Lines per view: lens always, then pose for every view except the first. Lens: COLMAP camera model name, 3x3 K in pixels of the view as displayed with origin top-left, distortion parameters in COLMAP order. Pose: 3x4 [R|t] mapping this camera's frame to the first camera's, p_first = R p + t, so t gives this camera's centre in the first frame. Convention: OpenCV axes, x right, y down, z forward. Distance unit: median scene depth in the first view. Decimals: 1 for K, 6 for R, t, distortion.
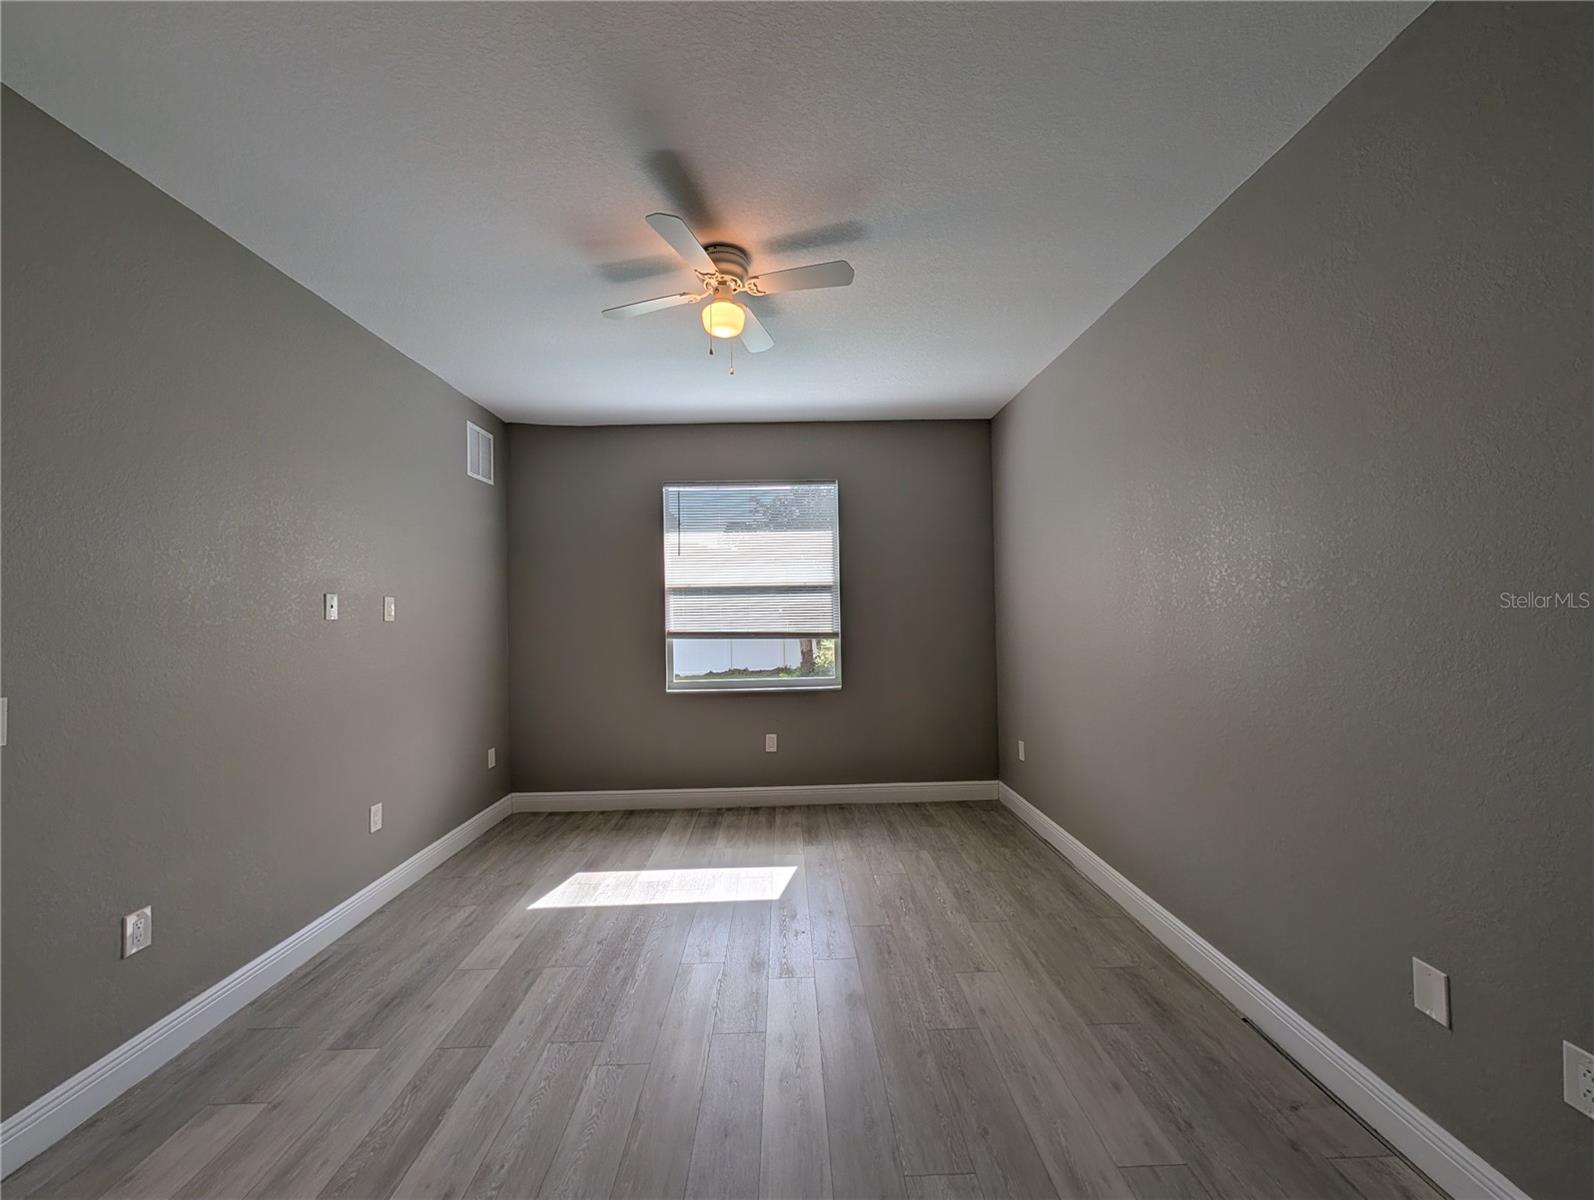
lens RADIAL K [[616.0, 0, 797.0], [0, 616.0, 599.9], [0, 0, 1]] dist [0.001941, 0.000486]
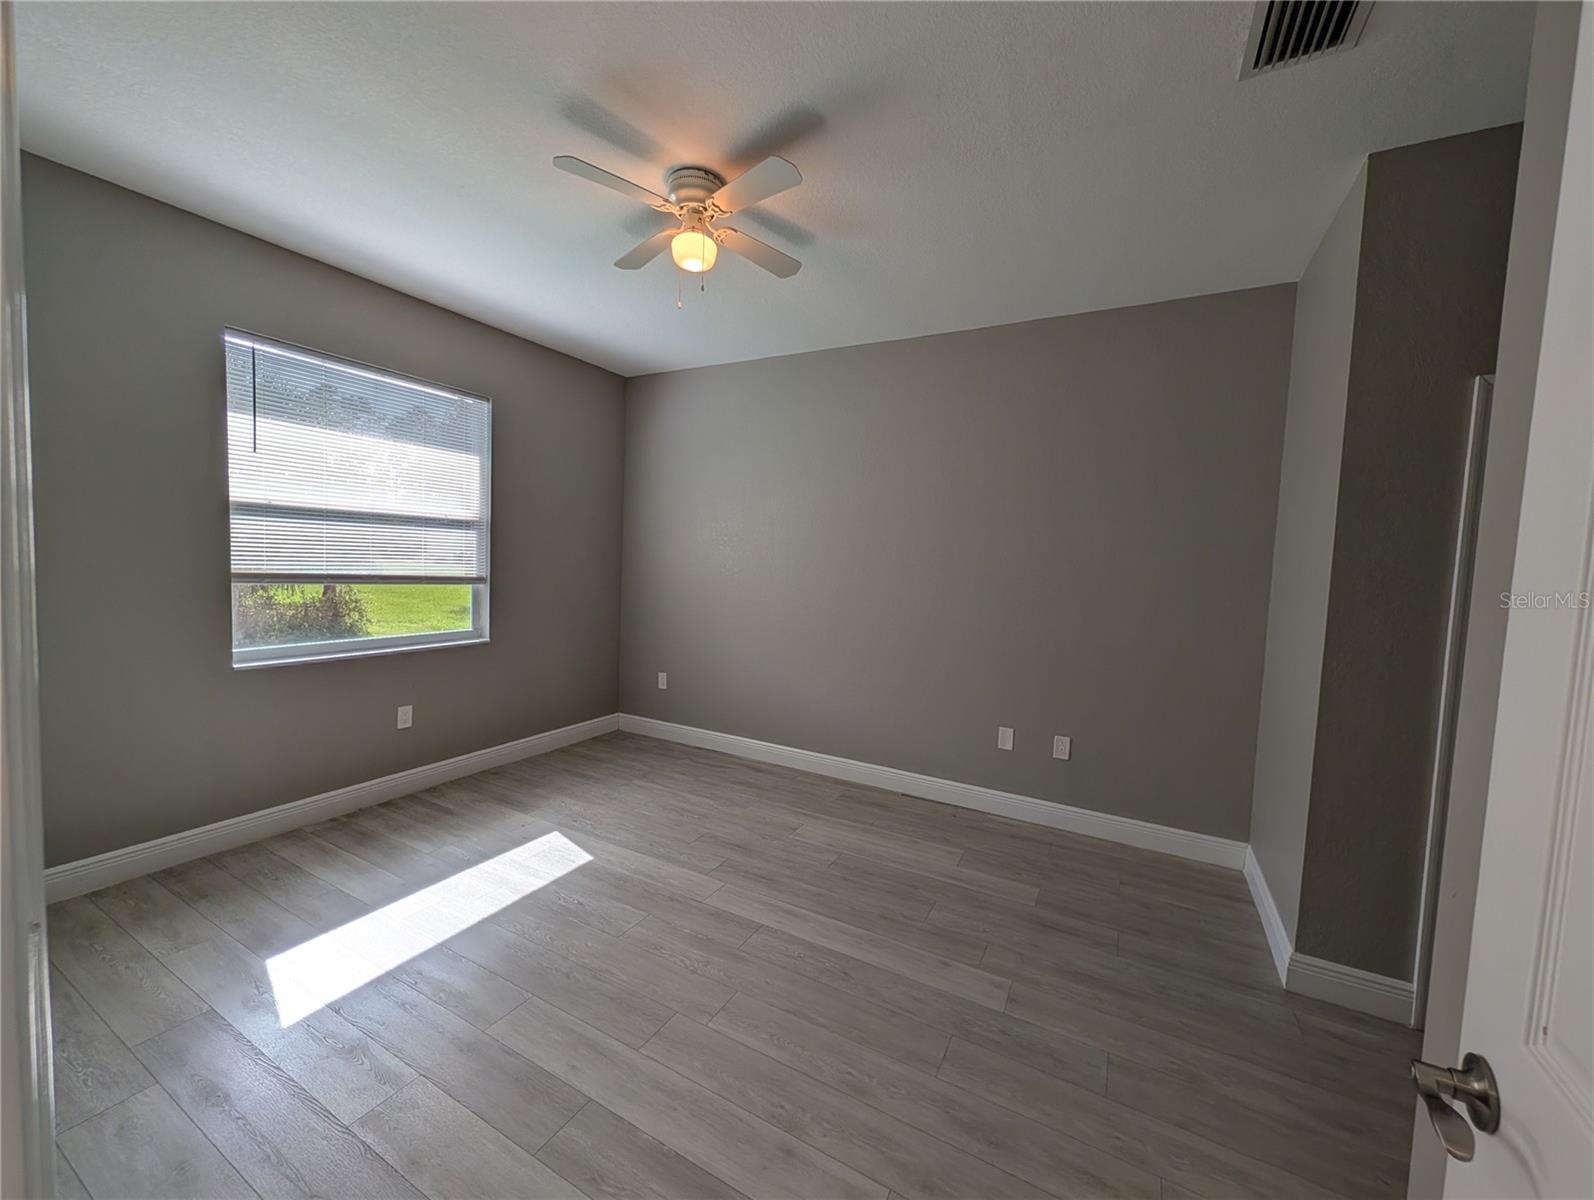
lens RADIAL K [[616.0, 0, 798.4], [0, 616.0, 600.5], [0, 0, 1]] dist [0.001941, 0.000486]
pose [[0.490829, -0.018954, 0.871050, -0.491799], [-0.065368, 0.996144, 0.058511, 0.005832], [-0.868800, -0.085658, 0.487697, 0.201178]]
